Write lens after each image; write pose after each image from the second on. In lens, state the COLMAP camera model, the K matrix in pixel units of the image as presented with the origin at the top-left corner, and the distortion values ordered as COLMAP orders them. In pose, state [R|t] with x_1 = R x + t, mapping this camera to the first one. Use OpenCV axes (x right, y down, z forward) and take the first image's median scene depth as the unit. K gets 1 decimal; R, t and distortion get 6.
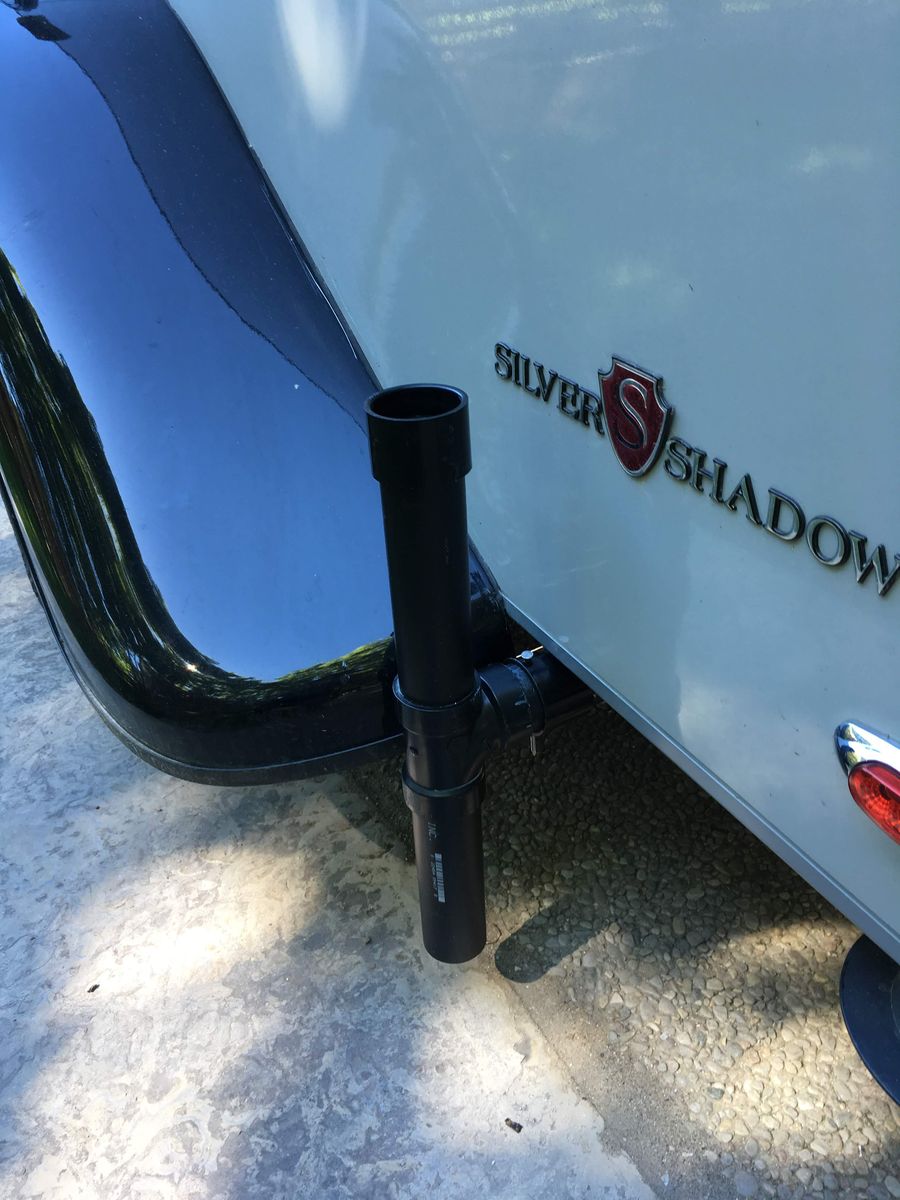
lens RADIAL K [[1033.4, 0, 441.1], [0, 1033.4, 597.3], [0, 0, 1]] dist [0.065060, -0.102829]
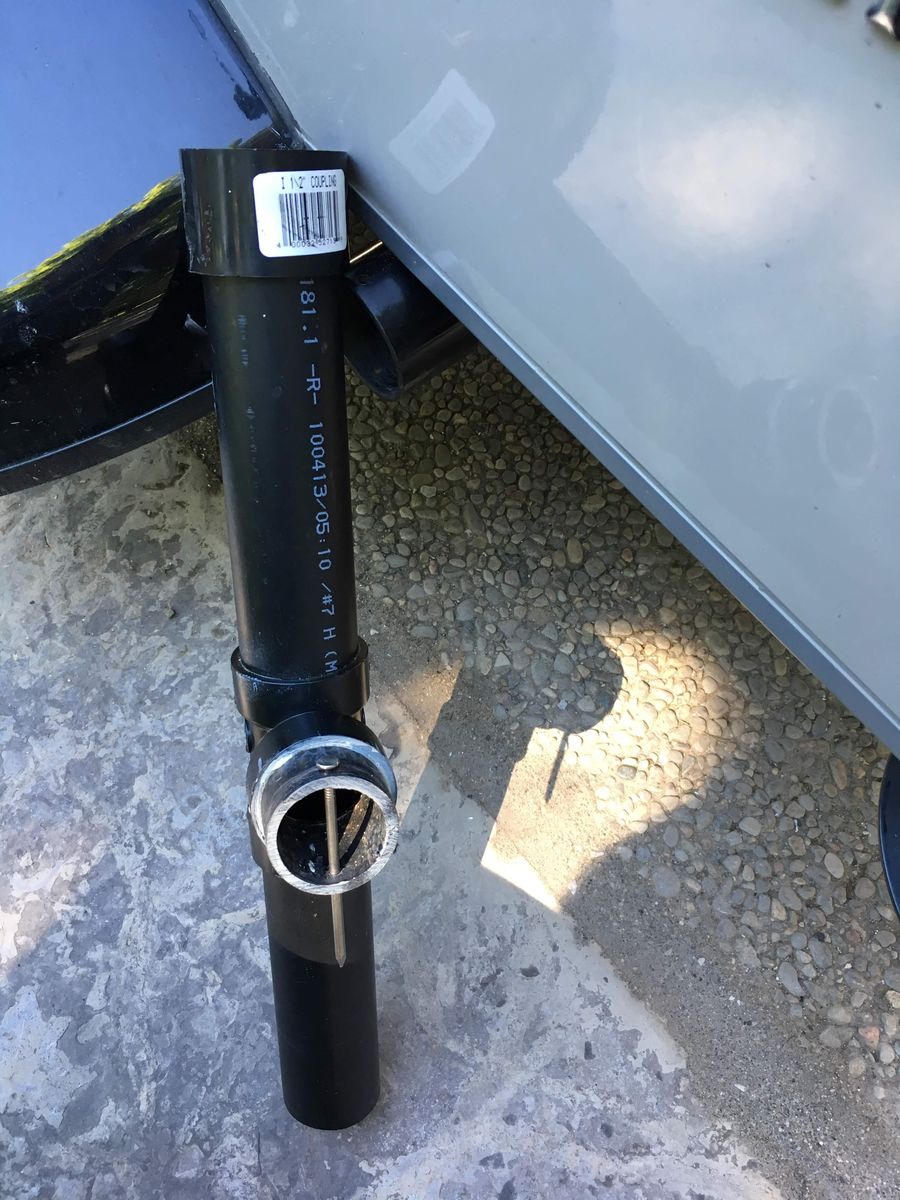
lens RADIAL K [[1033.4, 0, 449.7], [0, 1033.4, 604.1], [0, 0, 1]] dist [0.065060, -0.102829]
pose [[0.983121, -0.127508, 0.131204, 0.031544], [0.038612, 0.845585, 0.532442, -0.070397], [-0.178835, -0.518389, 0.836236, 0.370671]]
